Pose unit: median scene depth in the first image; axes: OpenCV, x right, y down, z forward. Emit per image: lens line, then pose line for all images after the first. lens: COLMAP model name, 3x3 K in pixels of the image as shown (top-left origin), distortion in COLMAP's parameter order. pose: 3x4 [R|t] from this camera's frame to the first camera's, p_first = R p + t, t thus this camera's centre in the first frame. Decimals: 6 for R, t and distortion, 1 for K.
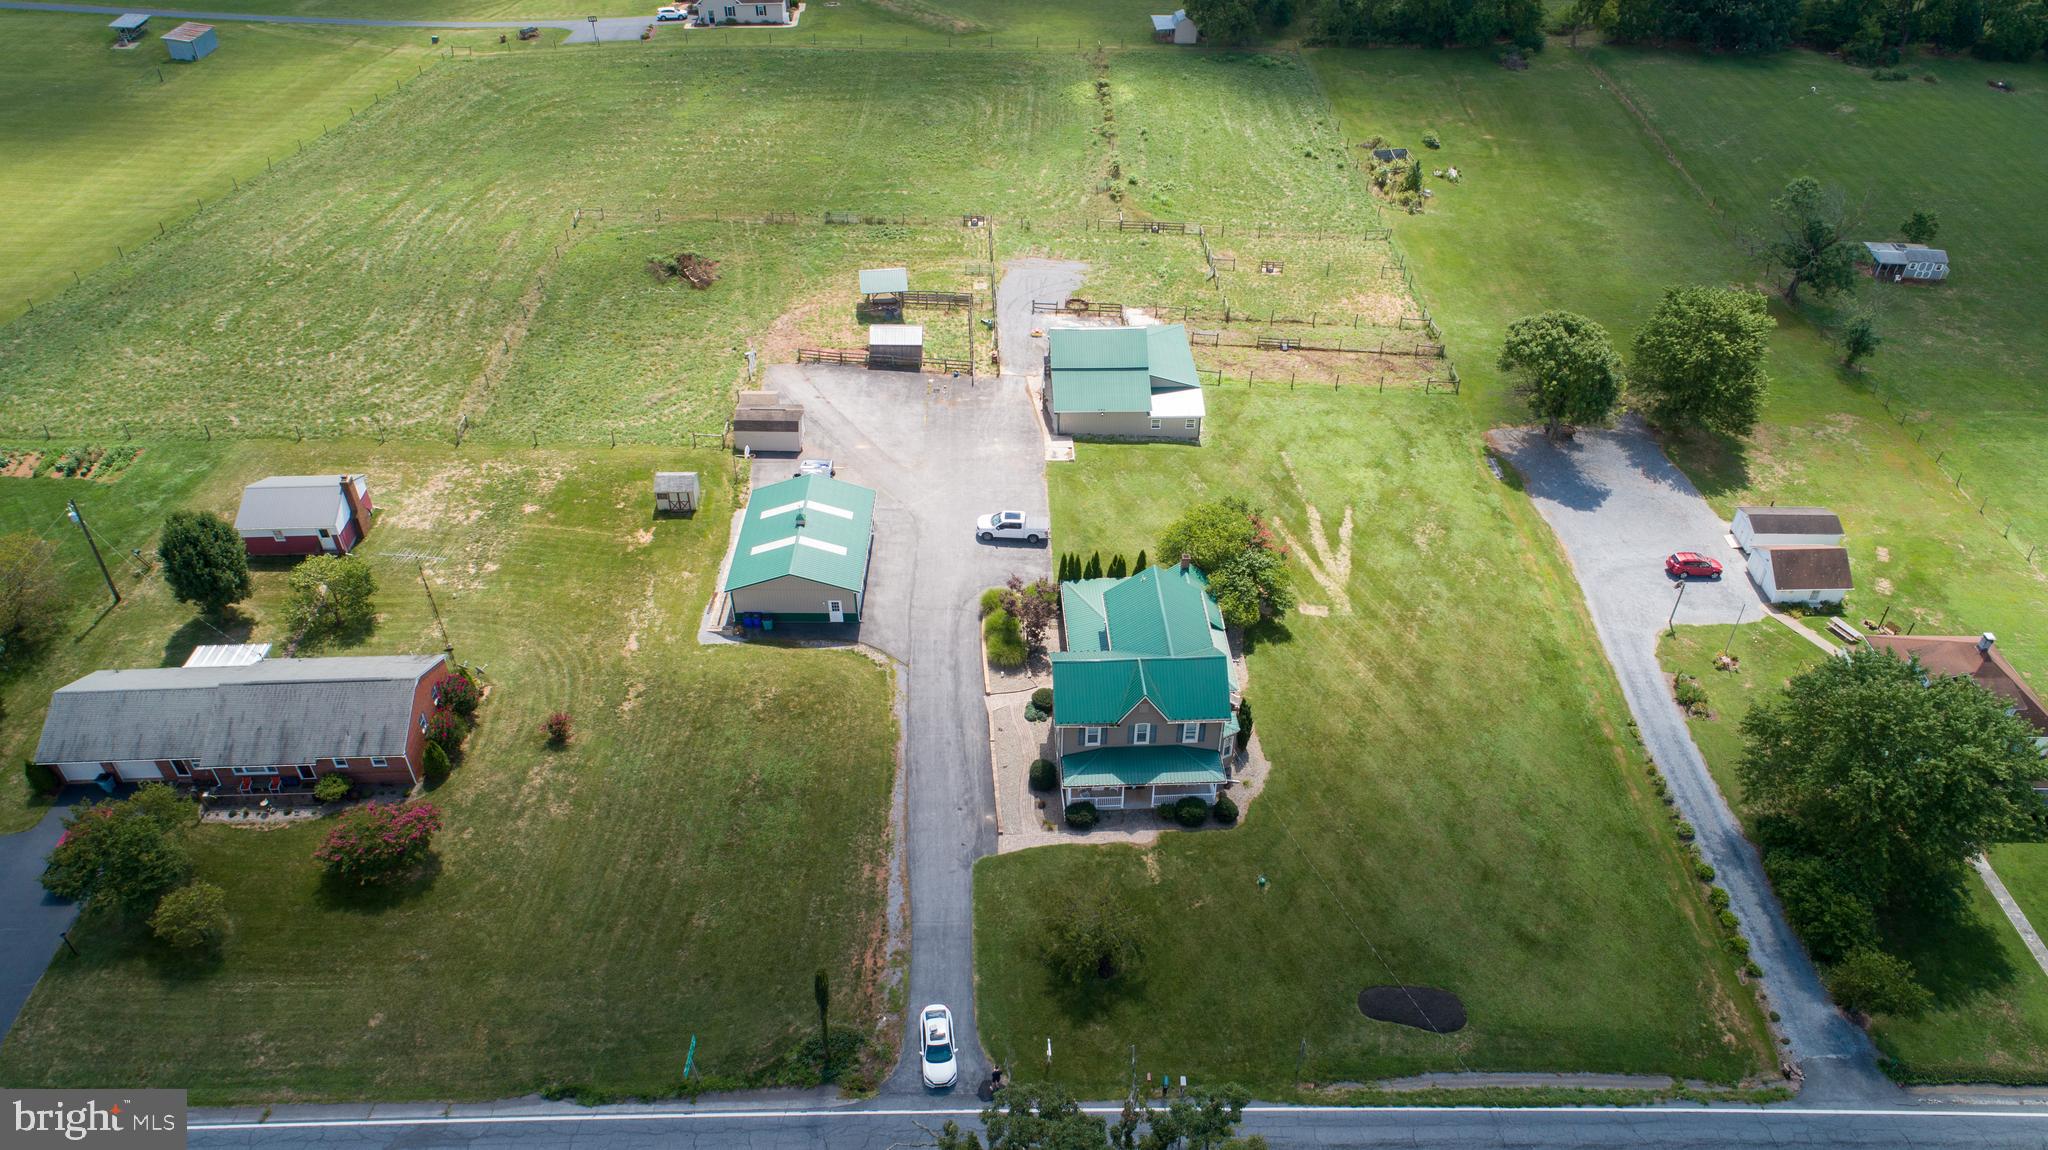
lens RADIAL K [[1371.3, 0, 1024.0], [0, 1371.3, 575.0], [0, 0, 1]] dist [-0.019027, 0.000880]
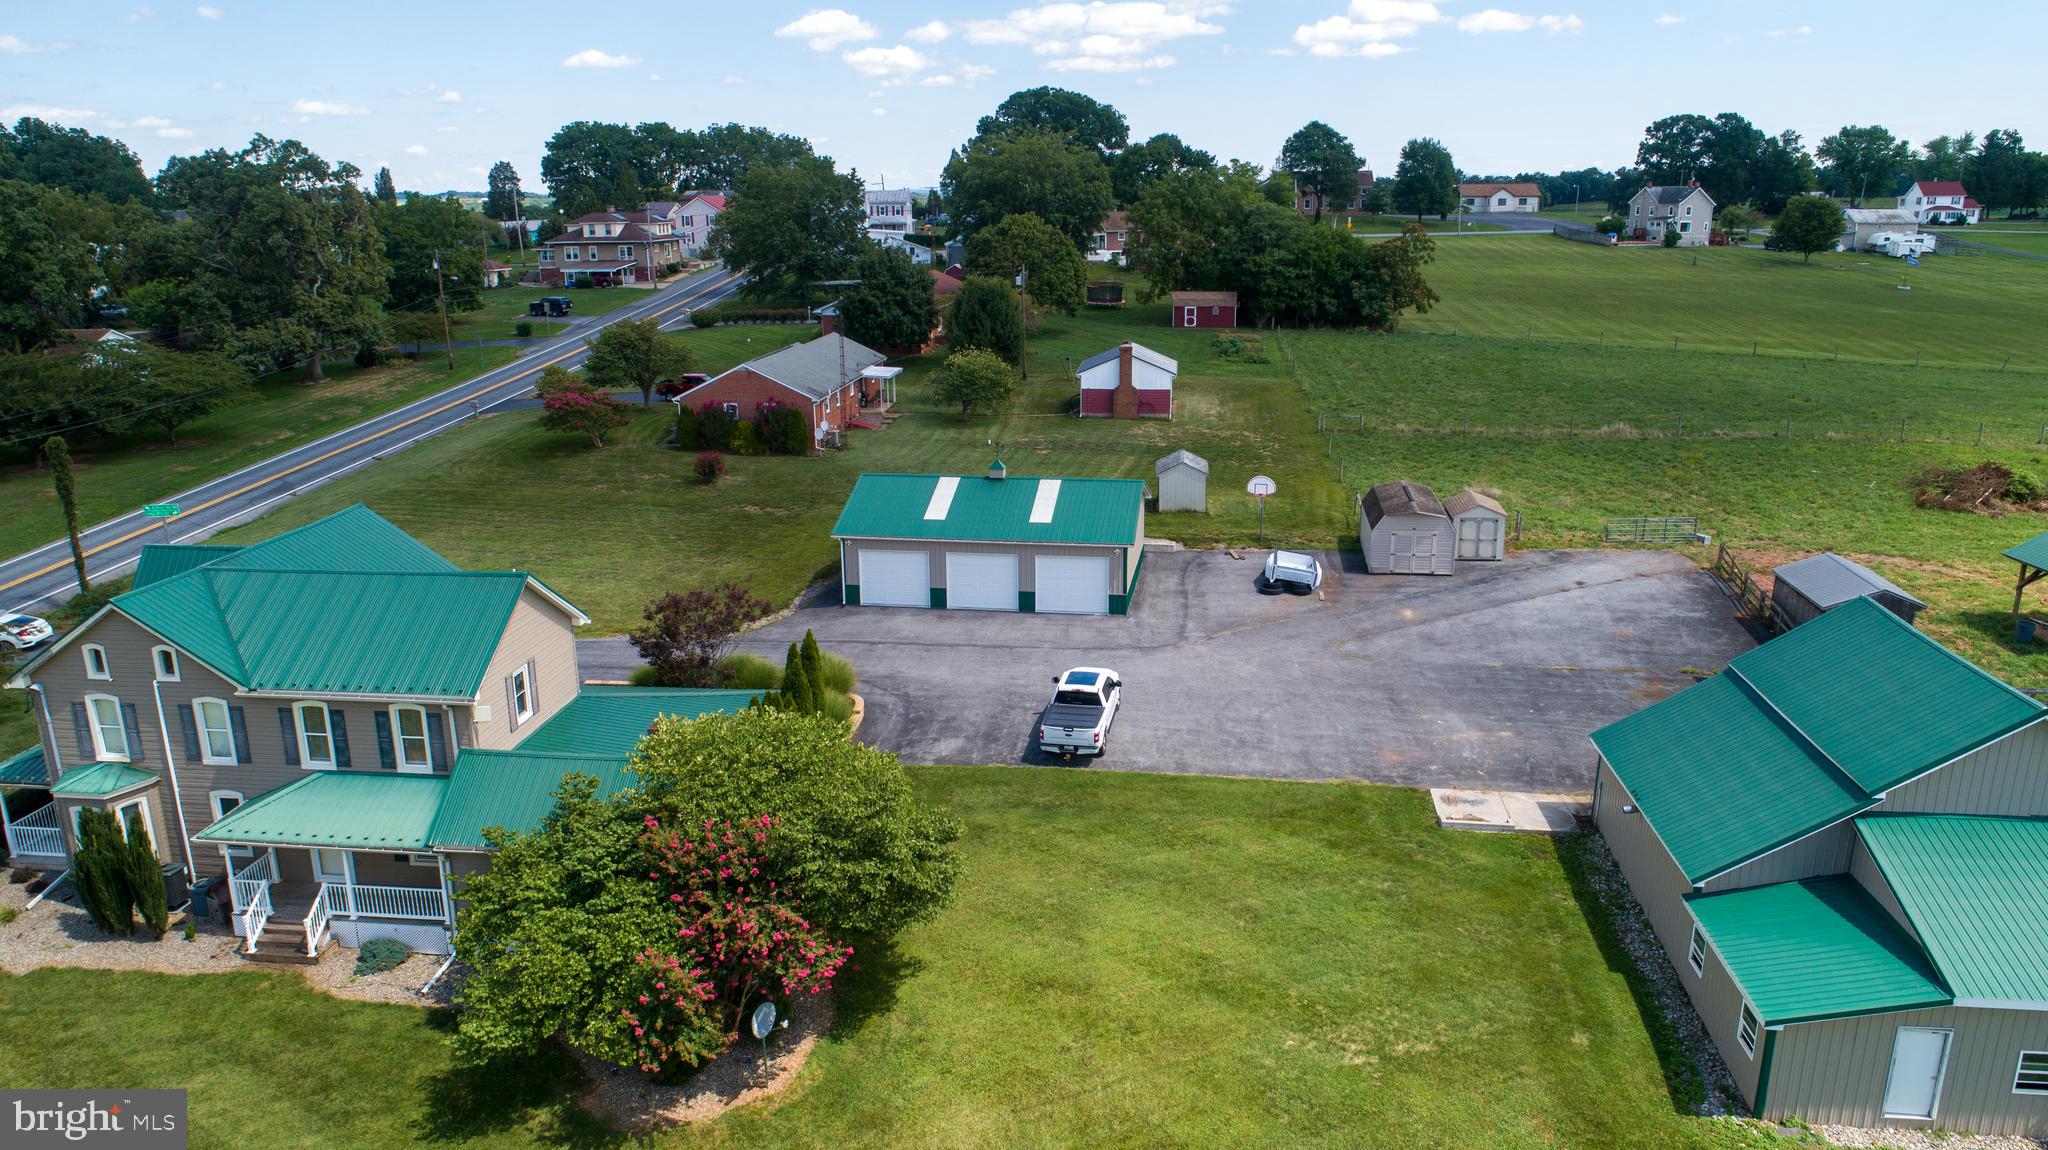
lens RADIAL K [[1371.3, 0, 1024.0], [0, 1371.3, 575.0], [0, 0, 1]] dist [-0.019027, 0.000880]
pose [[-0.154558, 0.261883, -0.952643, 0.411840], [-0.609697, 0.733446, 0.300543, -0.193064], [0.777420, 0.627275, 0.046310, 1.010029]]
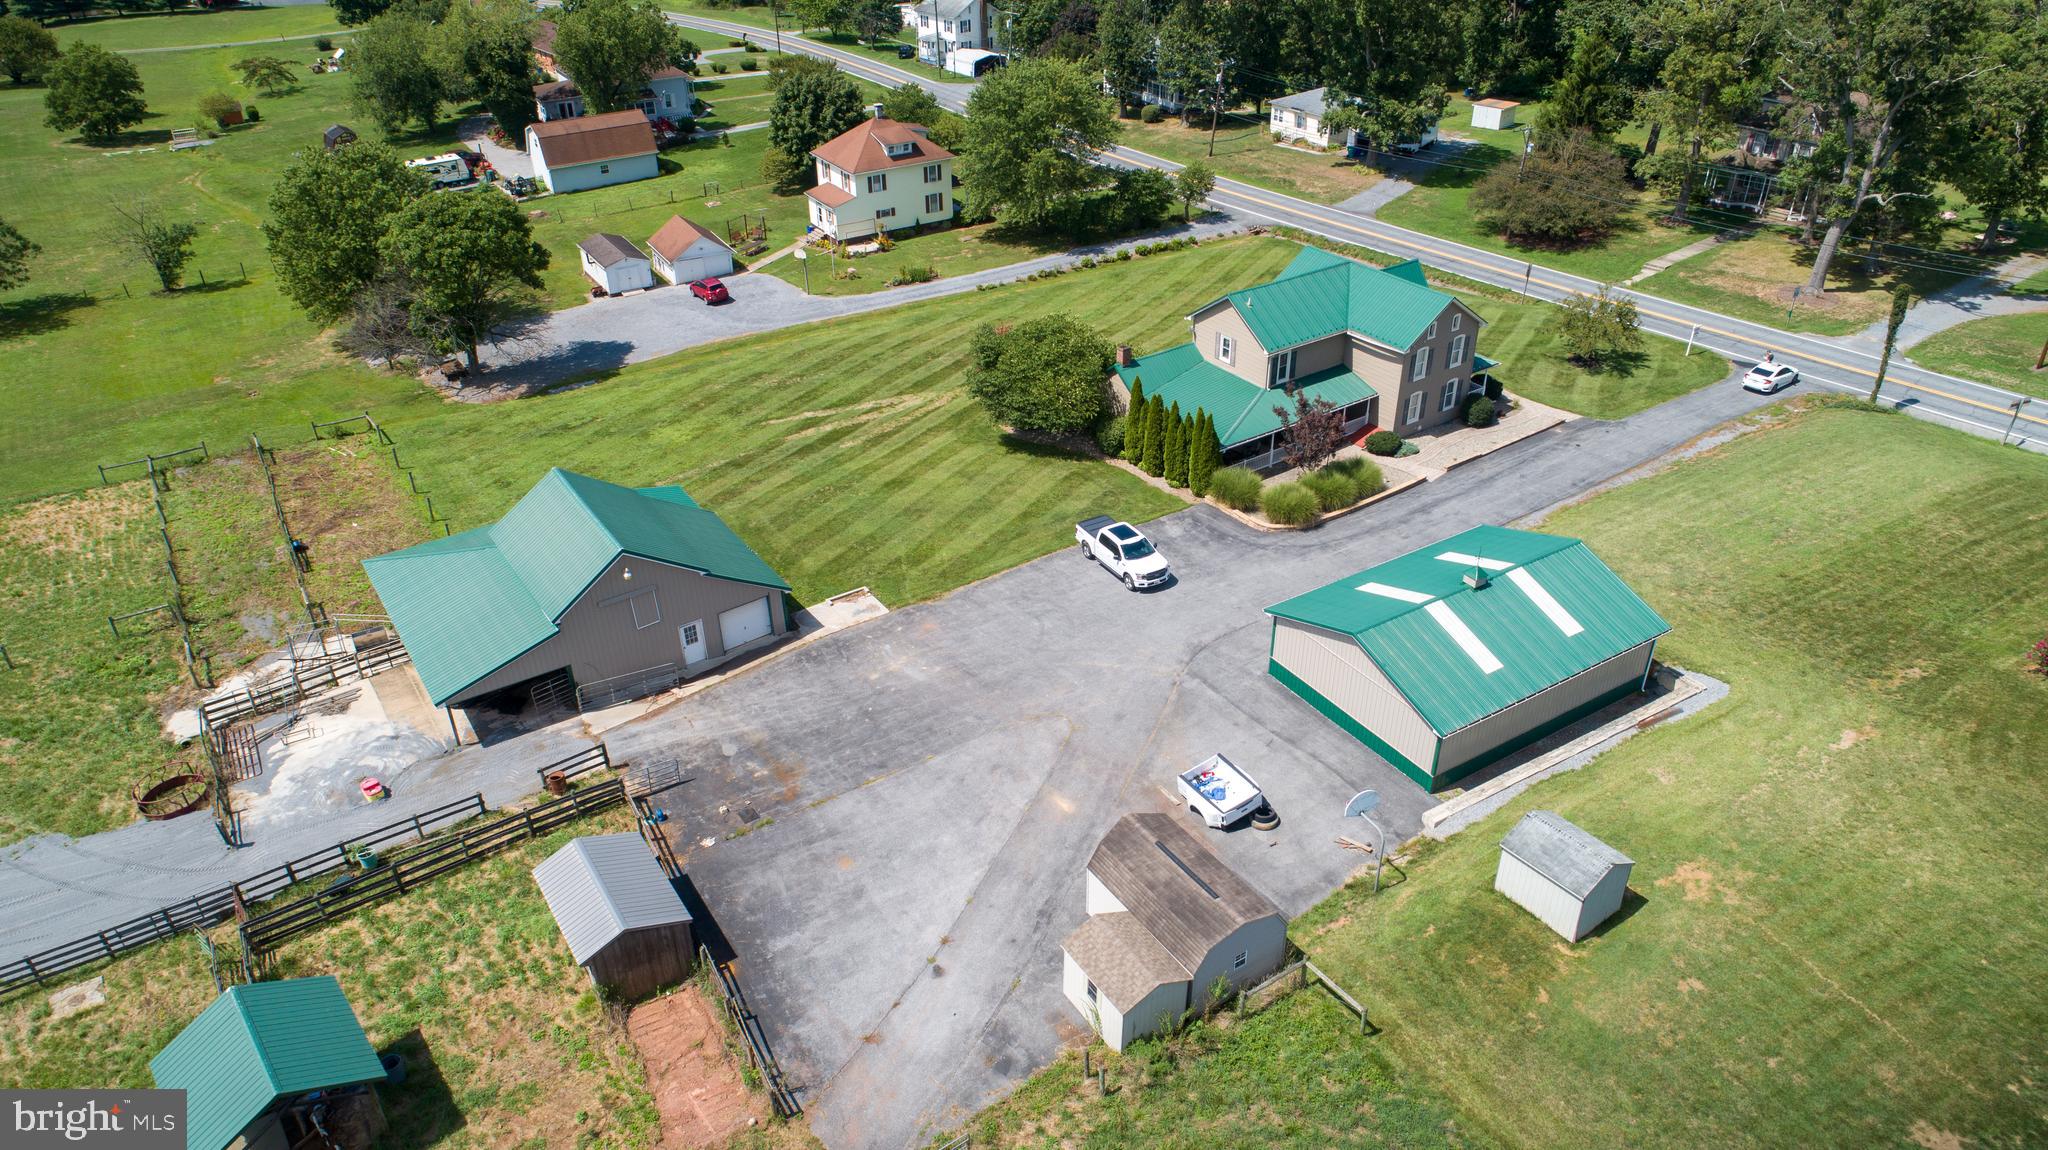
lens RADIAL K [[1371.3, 0, 1024.0], [0, 1371.3, 575.0], [0, 0, 1]] dist [-0.019027, 0.000880]
pose [[-0.528417, -0.442628, 0.724470, -0.452169], [0.537223, 0.486434, 0.689038, -0.496981], [-0.657395, 0.753301, -0.019250, 1.123650]]
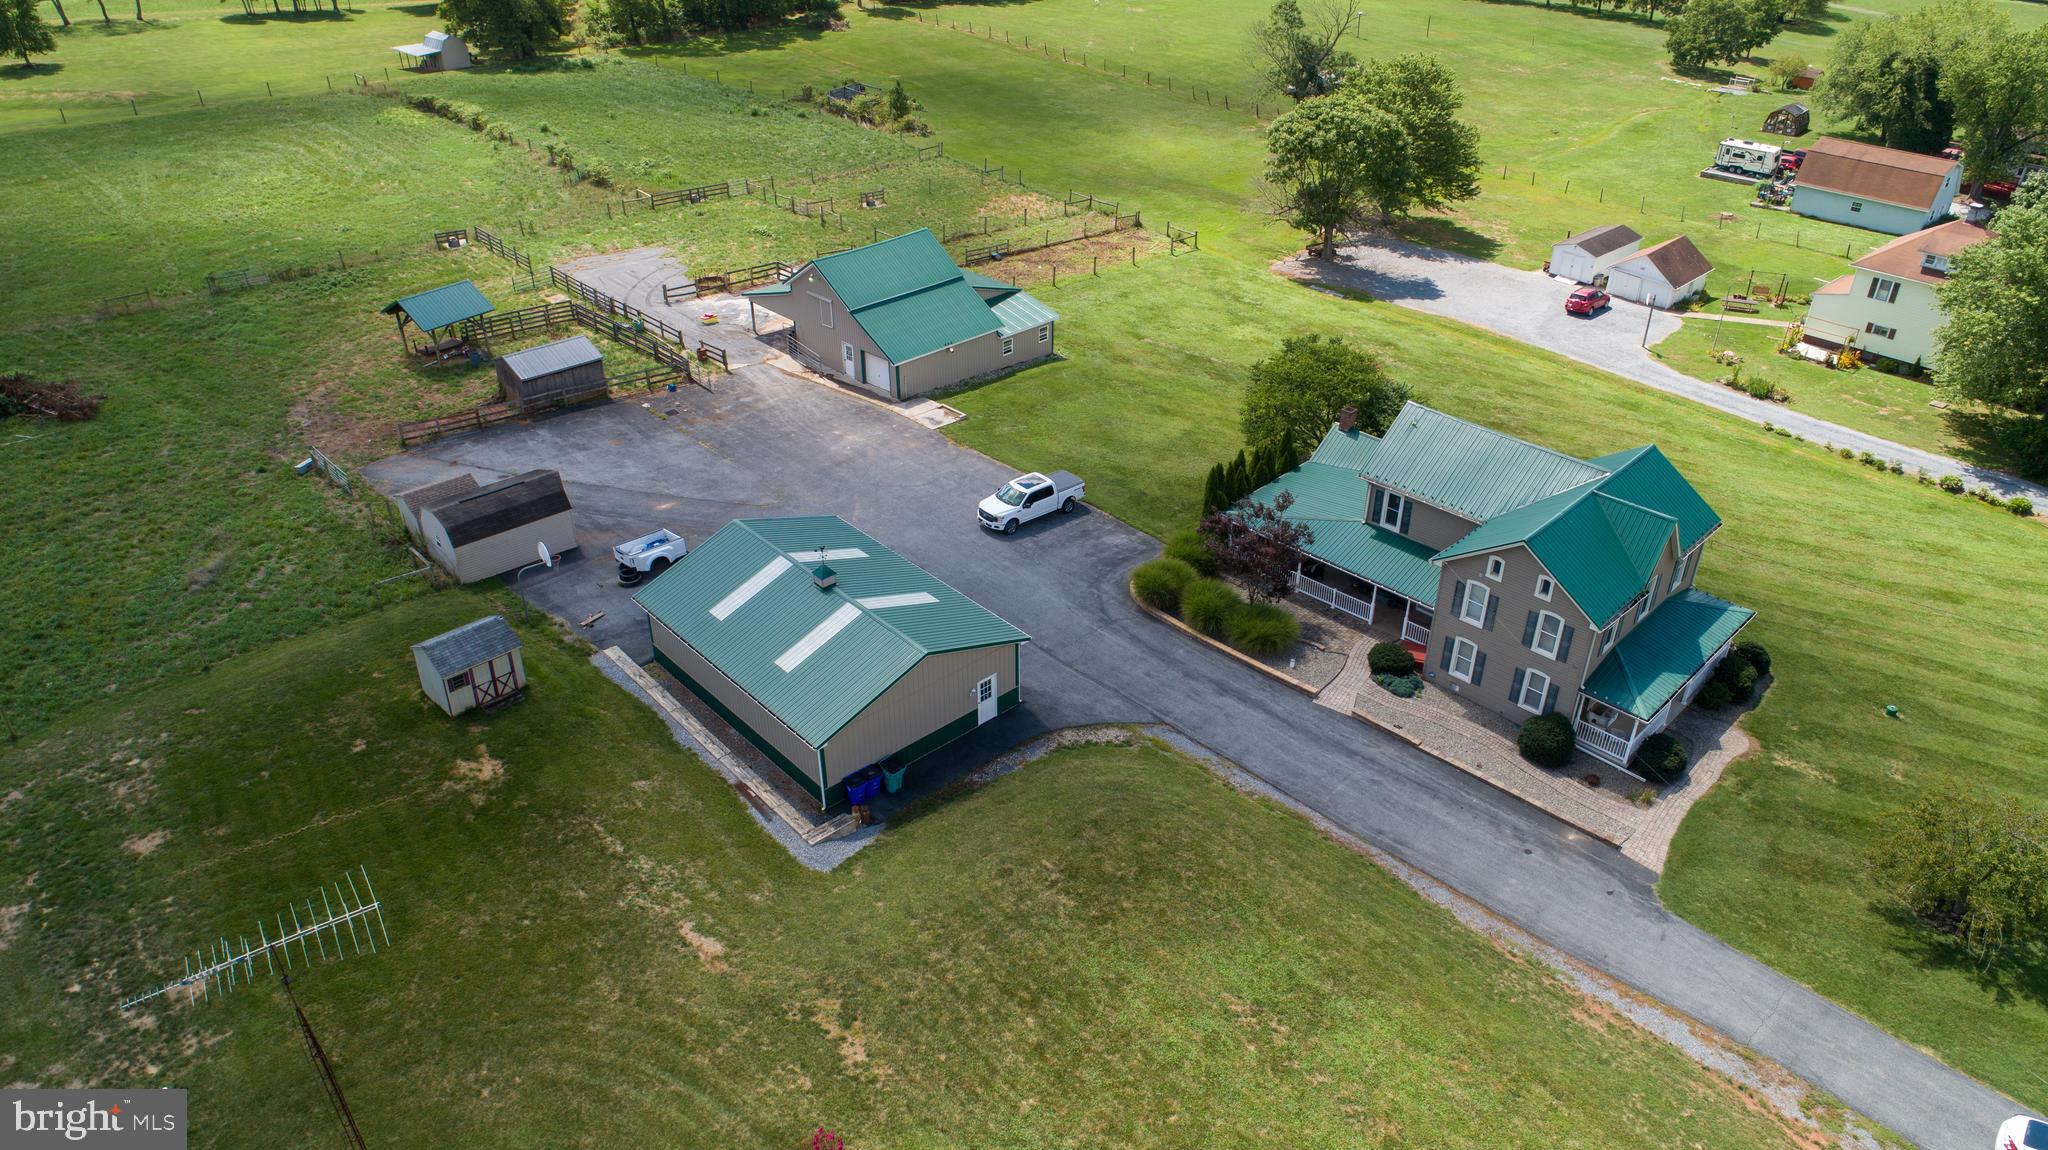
lens RADIAL K [[1371.3, 0, 1024.0], [0, 1371.3, 575.0], [0, 0, 1]] dist [-0.019027, 0.000880]
pose [[0.740437, -0.357429, 0.569208, -0.397068], [0.420494, 0.907014, 0.022565, -0.021650], [-0.524345, 0.222641, 0.821884, 0.544132]]
